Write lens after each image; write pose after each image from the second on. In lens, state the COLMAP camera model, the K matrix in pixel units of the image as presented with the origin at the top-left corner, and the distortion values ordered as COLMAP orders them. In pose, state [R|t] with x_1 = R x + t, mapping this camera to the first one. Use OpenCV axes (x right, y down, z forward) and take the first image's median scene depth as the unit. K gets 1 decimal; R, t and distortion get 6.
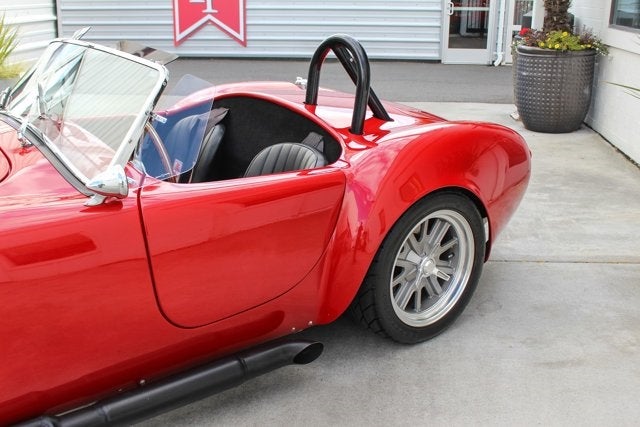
lens RADIAL K [[725.9, 0, 269.0], [0, 725.9, 212.5], [0, 0, 1]] dist [-0.063498, 0.000000]
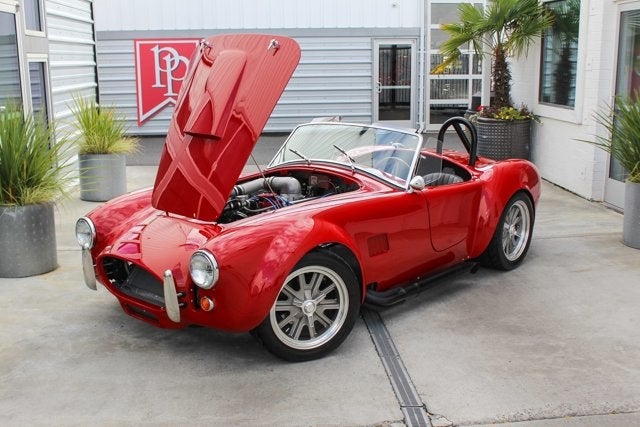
lens RADIAL K [[725.9, 0, 295.2], [0, 725.9, 211.4], [0, 0, 1]] dist [-0.063498, 0.000000]
pose [[0.982719, -0.050284, 0.178143, -0.109092], [0.068271, 0.993006, -0.096324, 0.026288], [-0.172053, 0.106821, 0.979279, -0.129251]]
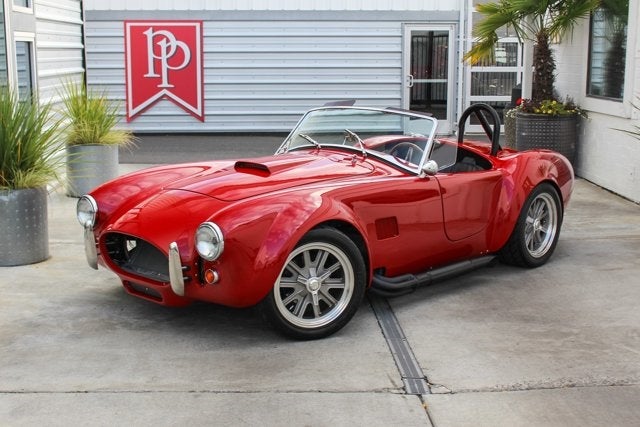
lens RADIAL K [[886.5, 0, 294.0], [0, 886.5, 202.3], [0, 0, 1]] dist [-0.017016, 0.000000]
pose [[0.986705, -0.028582, 0.159990, -0.114753], [0.050245, 0.989836, -0.133041, 0.043660], [-0.154561, 0.139311, 0.978112, -0.172192]]
